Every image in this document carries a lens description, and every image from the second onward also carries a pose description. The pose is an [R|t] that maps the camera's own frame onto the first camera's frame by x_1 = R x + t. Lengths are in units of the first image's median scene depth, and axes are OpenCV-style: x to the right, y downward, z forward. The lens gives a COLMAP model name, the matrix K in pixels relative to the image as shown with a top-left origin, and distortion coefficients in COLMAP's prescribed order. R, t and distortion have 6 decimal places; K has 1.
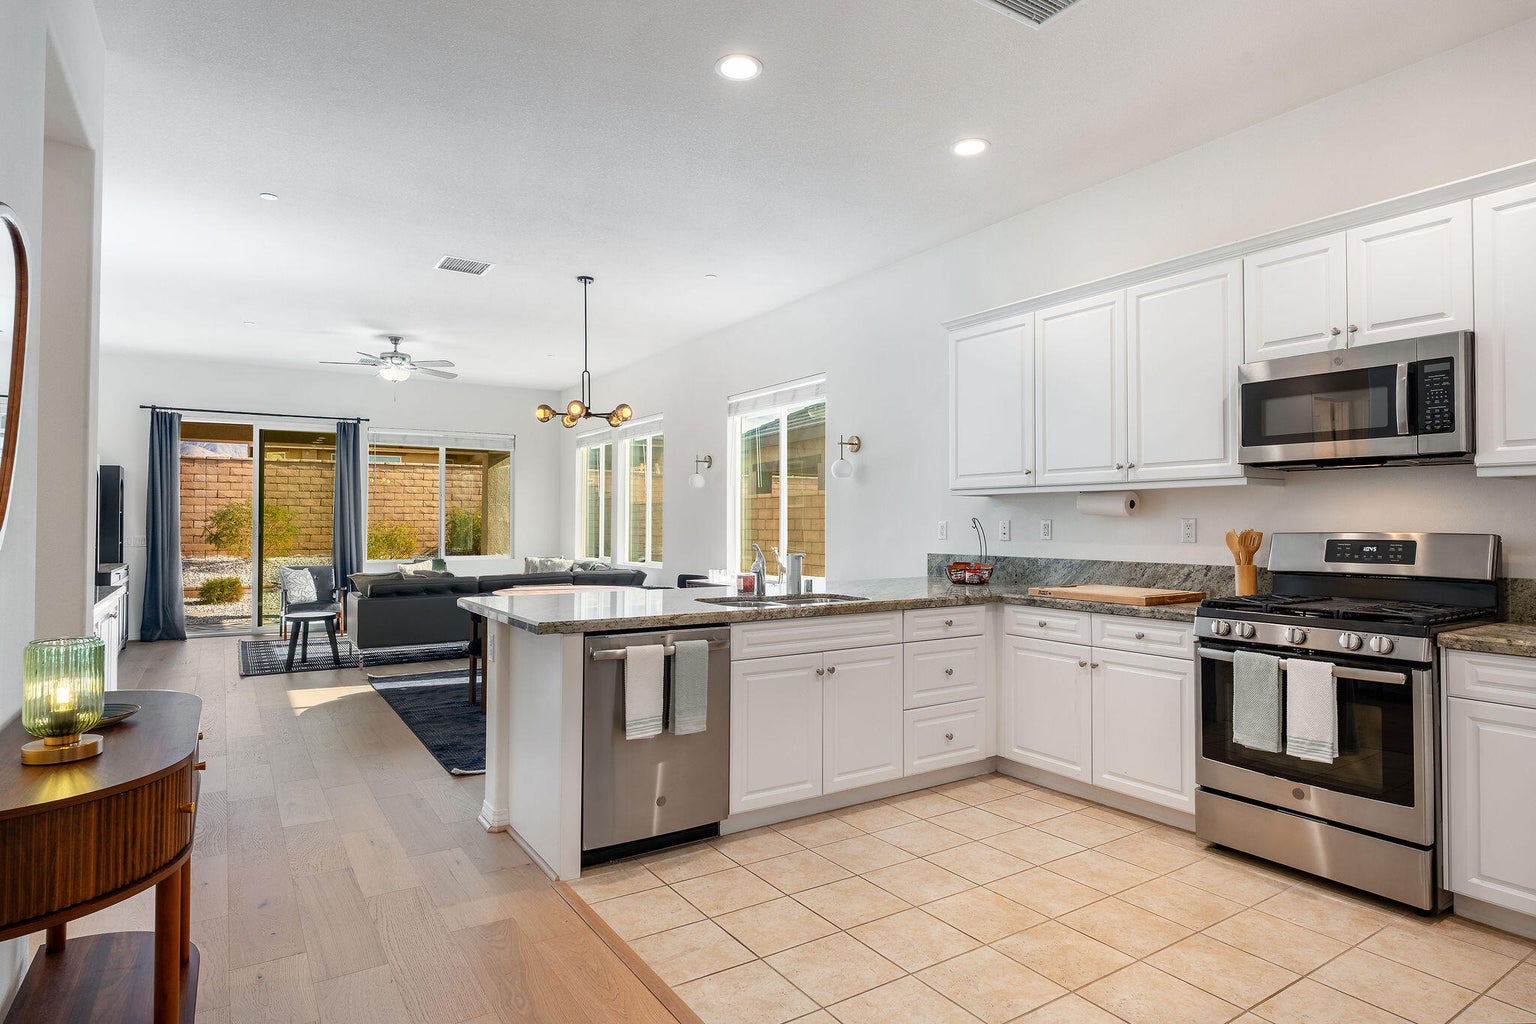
lens RADIAL K [[844.6, 0, 768.5], [0, 844.6, 504.0], [0, 0, 1]] dist [-0.001730, -0.000167]
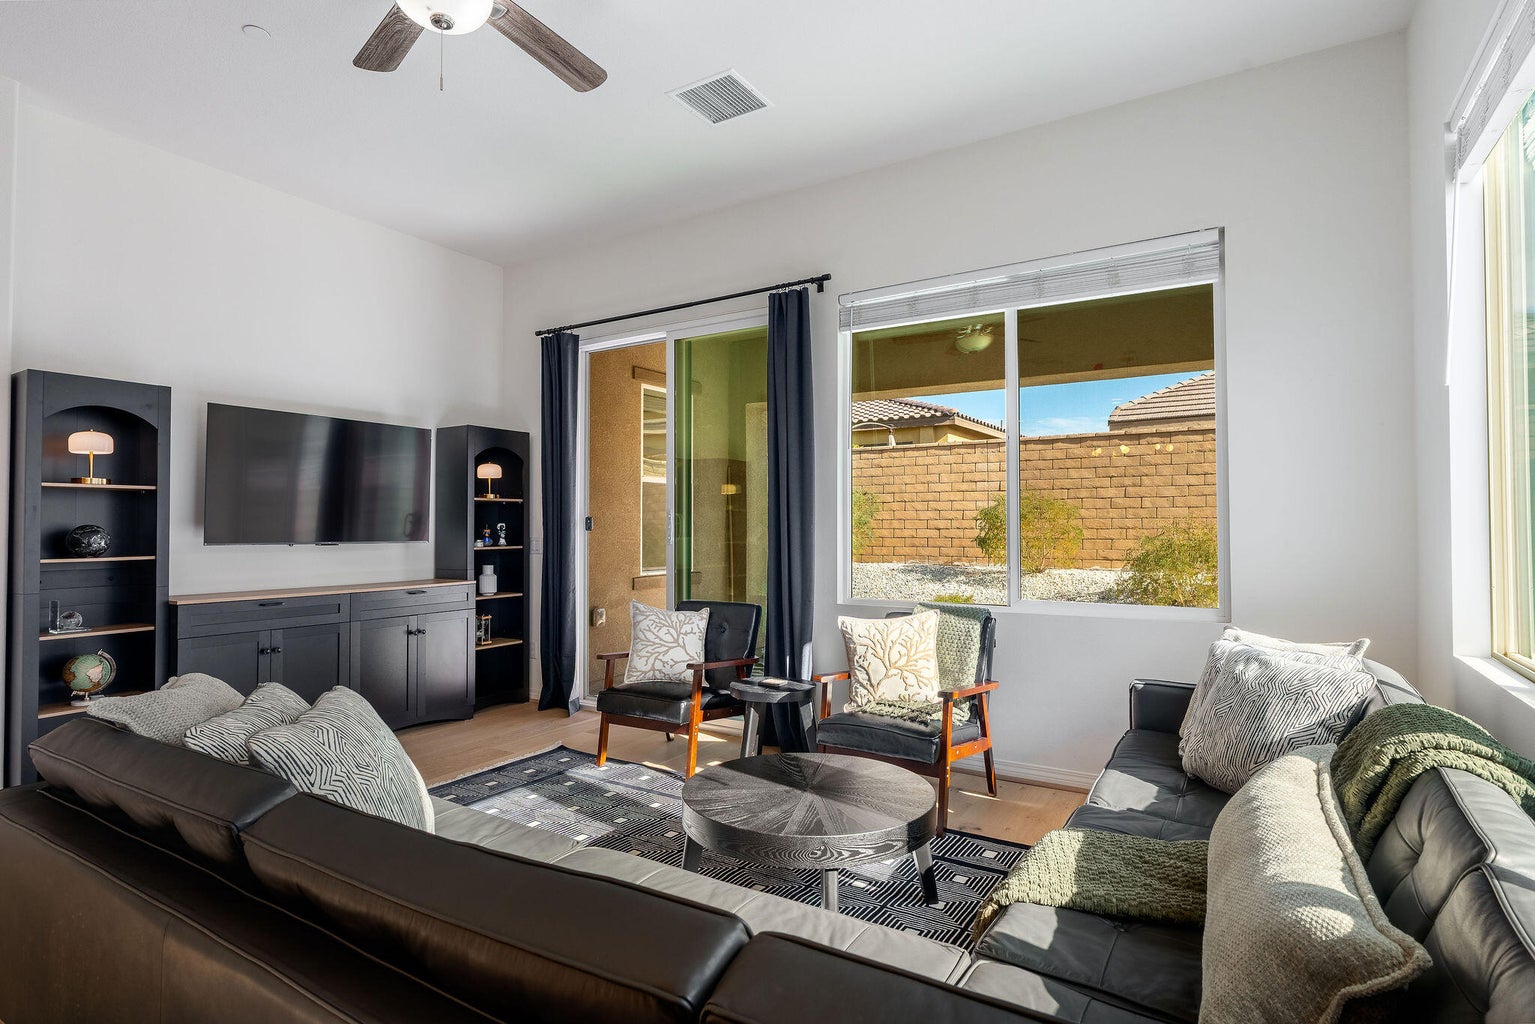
lens RADIAL K [[791.7, 0, 769.3], [0, 791.7, 505.5], [0, 0, 1]] dist [-0.004722, -0.000755]
pose [[0.423136, -0.025502, -0.905707, -0.241146], [0.020819, 0.999614, -0.018420, 0.050838], [0.905827, -0.011061, 0.423503, 1.602805]]
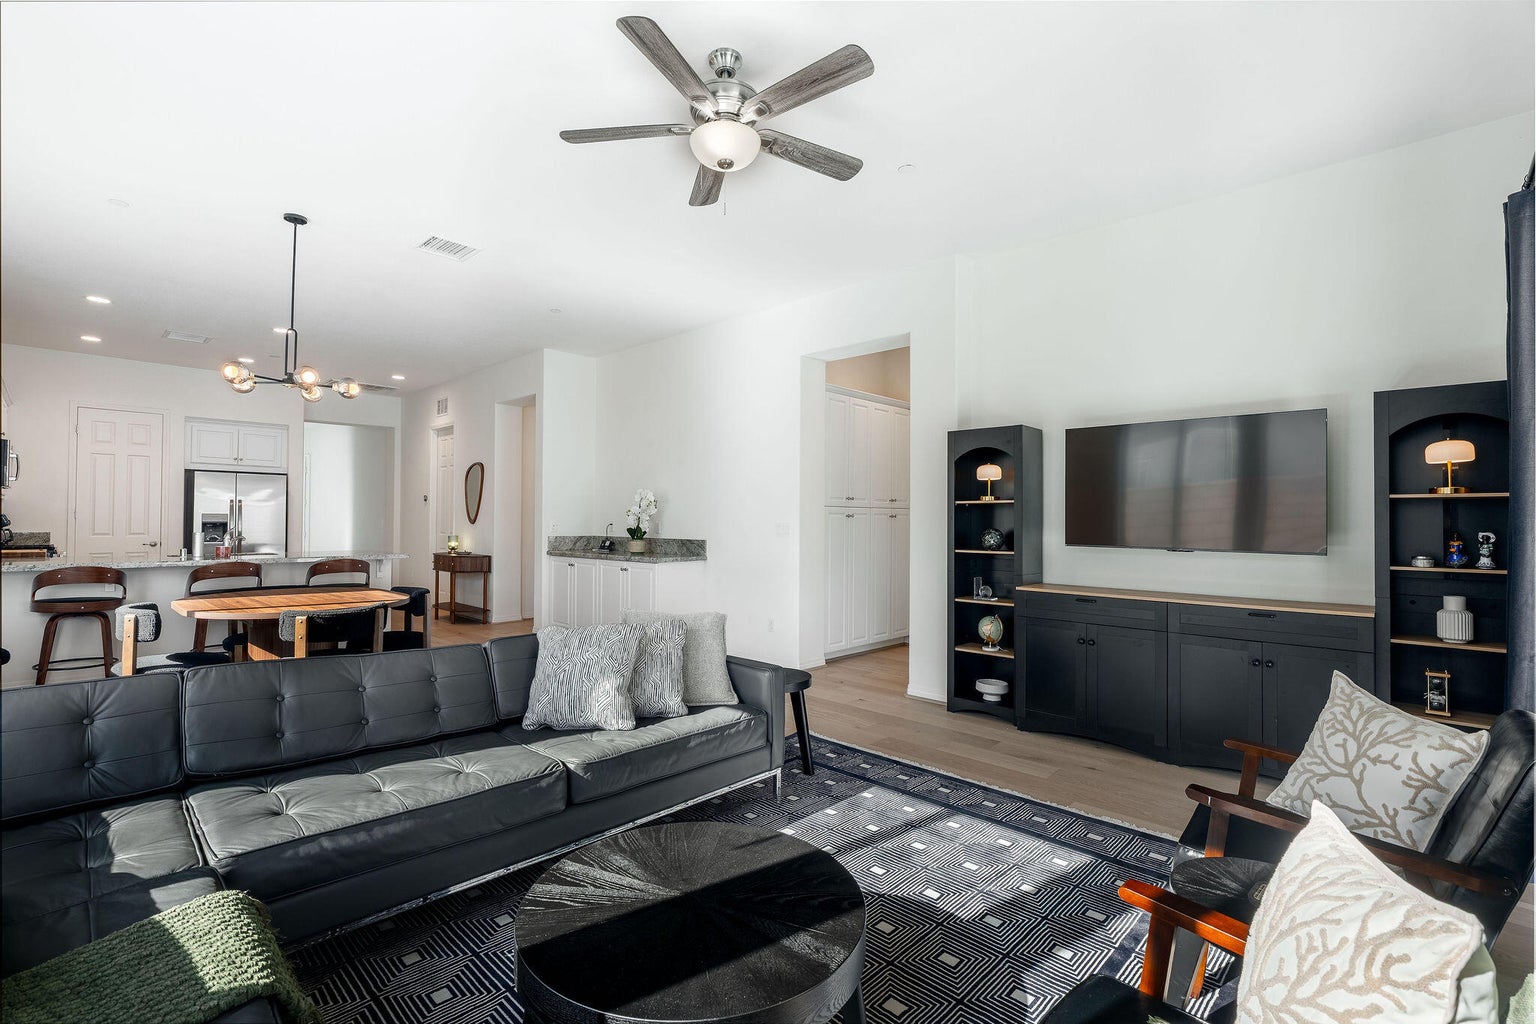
lens RADIAL K [[681.7, 0, 766.1], [0, 681.7, 510.5], [0, 0, 1]] dist [-0.003041, -0.000266]
pose [[-0.973809, -0.010067, -0.227144, -0.641304], [-0.001863, 0.999339, -0.036302, 0.051163], [0.227359, -0.034928, -0.973184, 2.151375]]
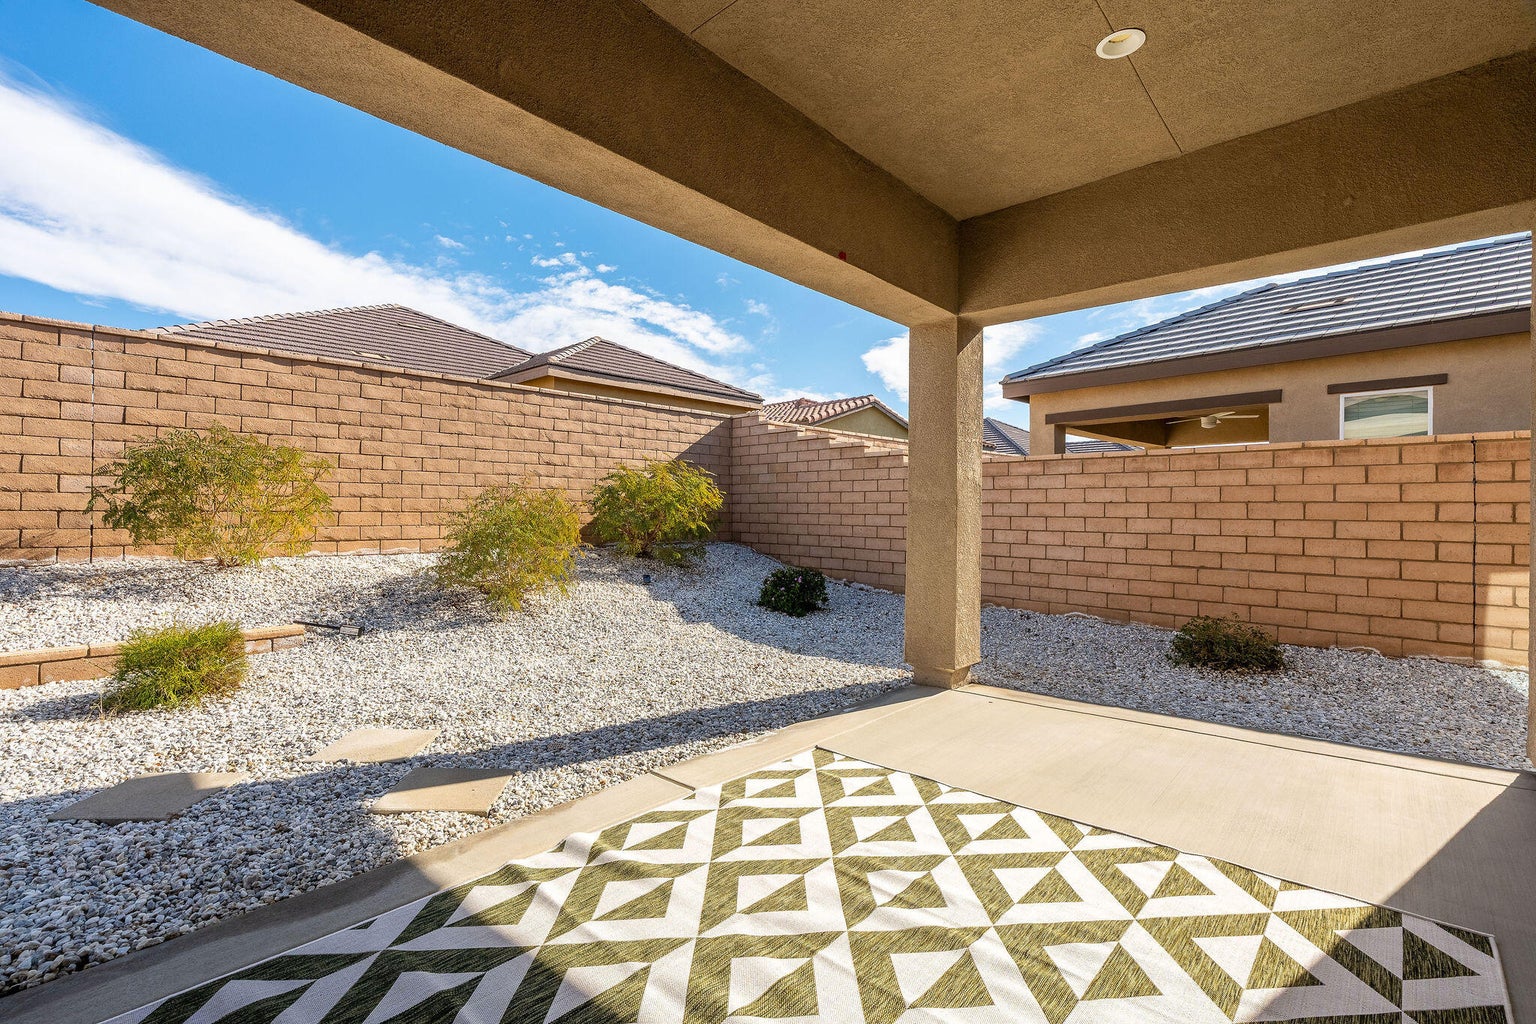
lens RADIAL K [[688.9, 0, 765.6], [0, 688.9, 509.2], [0, 0, 1]] dist [-0.004597, 0.001275]
pose [[0.966865, 0.008719, 0.255140, -1.384702], [-0.014319, 0.999695, 0.020098, 0.080398], [-0.254887, -0.023086, 0.966695, 1.873935]]
